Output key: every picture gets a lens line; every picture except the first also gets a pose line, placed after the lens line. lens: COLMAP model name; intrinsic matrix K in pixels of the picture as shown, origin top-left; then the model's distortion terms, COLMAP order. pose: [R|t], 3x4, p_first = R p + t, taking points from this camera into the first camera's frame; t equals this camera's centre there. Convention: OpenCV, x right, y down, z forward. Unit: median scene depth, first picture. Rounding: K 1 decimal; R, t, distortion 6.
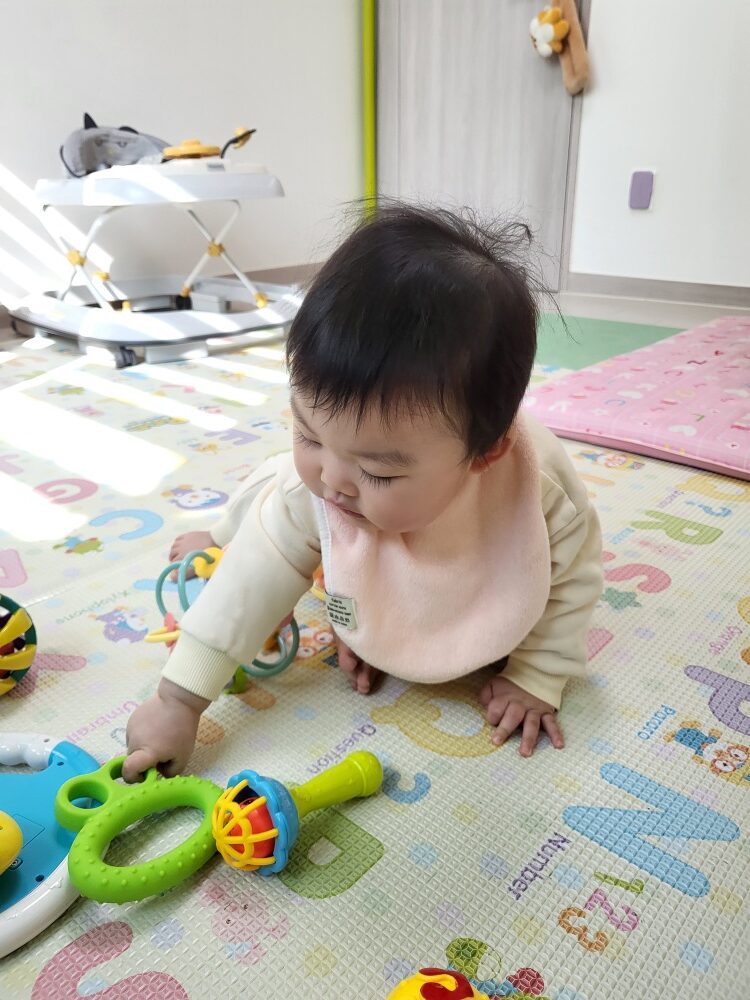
lens RADIAL K [[808.8, 0, 373.1], [0, 808.8, 497.3], [0, 0, 1]] dist [-0.020516, 0.054038]
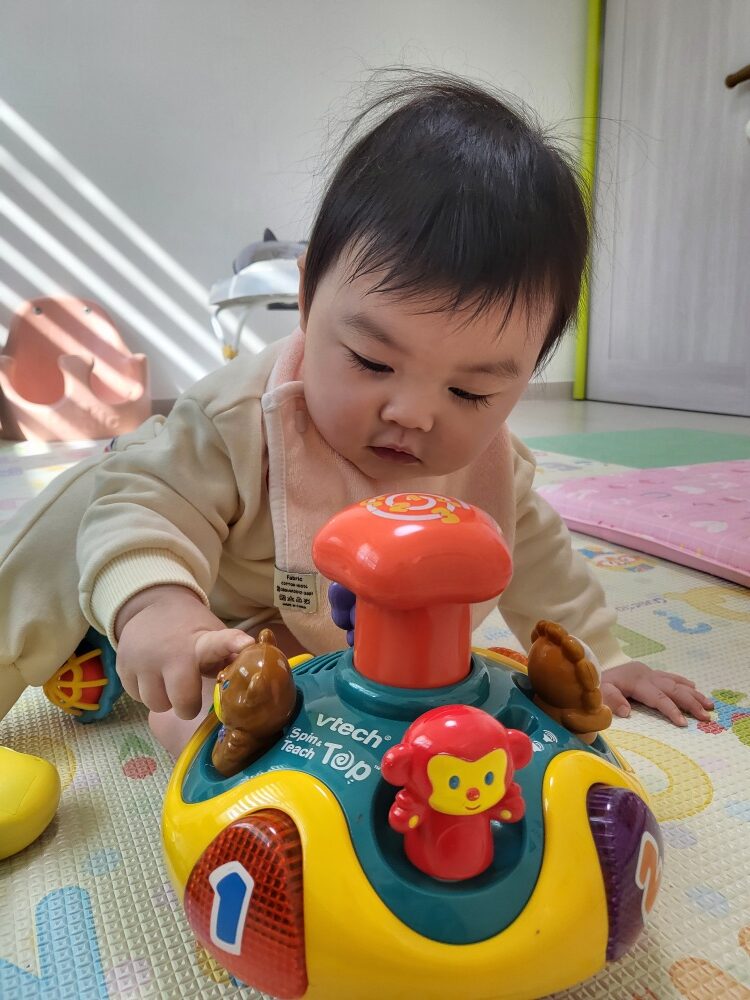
lens RADIAL K [[808.8, 0, 372.6], [0, 808.8, 497.2], [0, 0, 1]] dist [-0.020516, 0.054038]
pose [[0.930443, 0.075876, -0.358494, 0.259125], [-0.138024, 0.978842, -0.151056, 0.031820], [0.339447, 0.190030, 0.921230, 0.152481]]
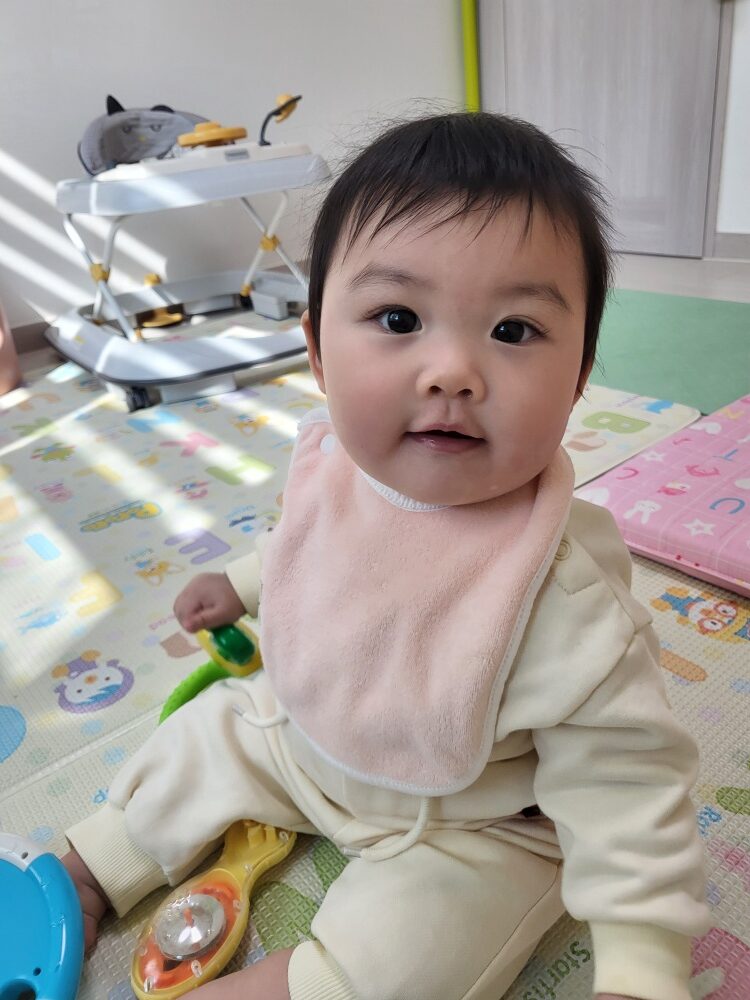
lens RADIAL K [[808.8, 0, 383.6], [0, 808.8, 506.9], [0, 0, 1]] dist [-0.020516, 0.054038]
pose [[0.983193, -0.003990, -0.182524, 0.113404], [0.019073, 0.996535, 0.080954, -0.139344], [0.181569, -0.083075, 0.979863, 0.235785]]
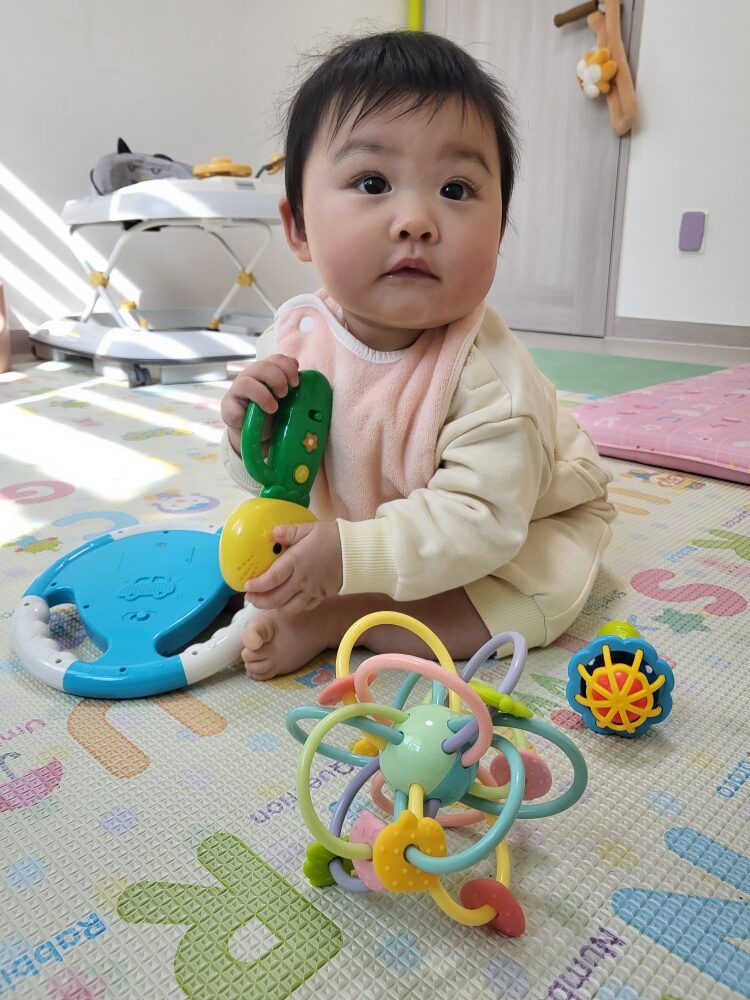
lens RADIAL K [[808.8, 0, 384.3], [0, 808.8, 492.7], [0, 0, 1]] dist [-0.020516, 0.054038]
pose [[0.998868, 0.029564, -0.037278, 0.019816], [-0.032760, 0.995559, -0.088257, 0.039841], [0.034503, 0.089378, 0.995400, 0.096406]]
